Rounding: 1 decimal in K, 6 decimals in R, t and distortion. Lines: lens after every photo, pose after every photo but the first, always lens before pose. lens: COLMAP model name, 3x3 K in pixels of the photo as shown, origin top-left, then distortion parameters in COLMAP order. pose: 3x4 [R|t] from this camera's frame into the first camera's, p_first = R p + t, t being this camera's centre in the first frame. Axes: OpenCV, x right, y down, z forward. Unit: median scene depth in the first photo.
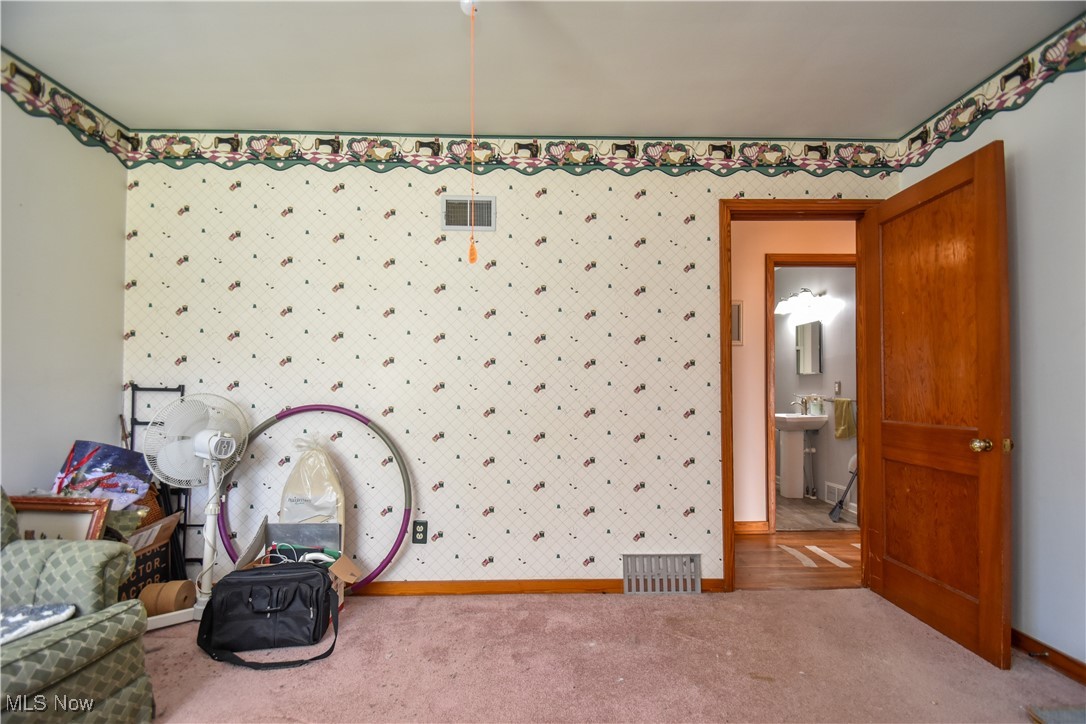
lens RADIAL K [[484.0, 0, 544.5], [0, 484.0, 383.8], [0, 0, 1]] dist [0.018546, -0.013803]
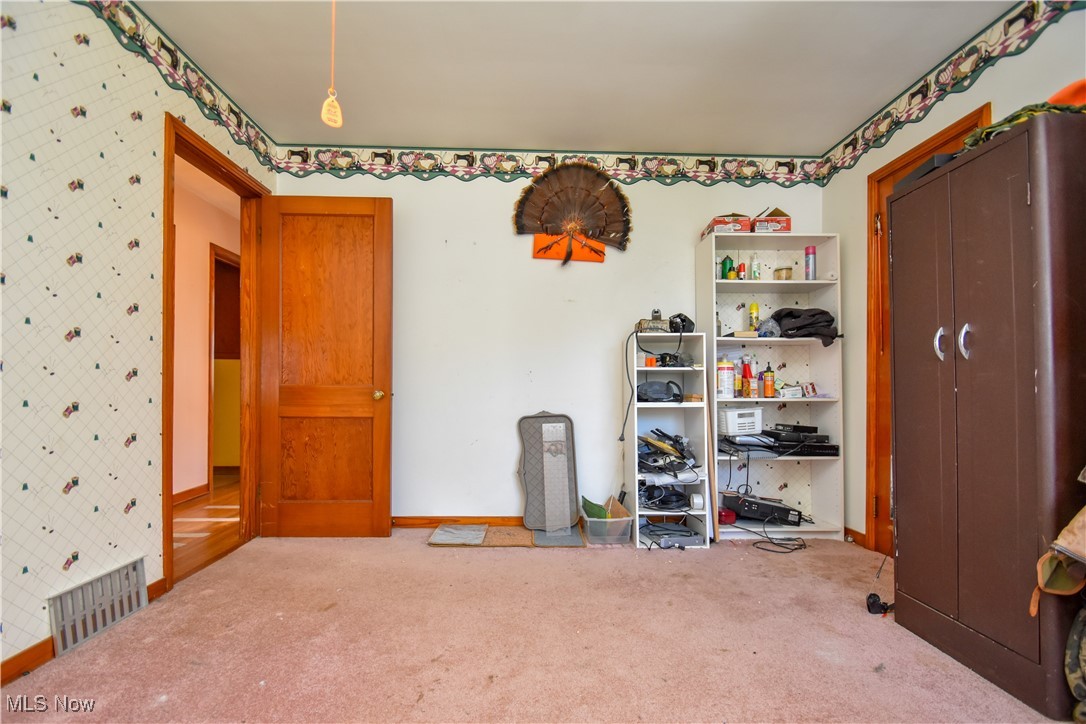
lens RADIAL K [[484.0, 0, 544.5], [0, 484.0, 383.8], [0, 0, 1]] dist [0.018546, -0.013803]
pose [[0.006043, 0.004793, 0.999970, -0.464969], [-0.019755, 0.999794, -0.004673, 0.068455], [-0.999787, -0.019726, 0.006136, 0.371860]]
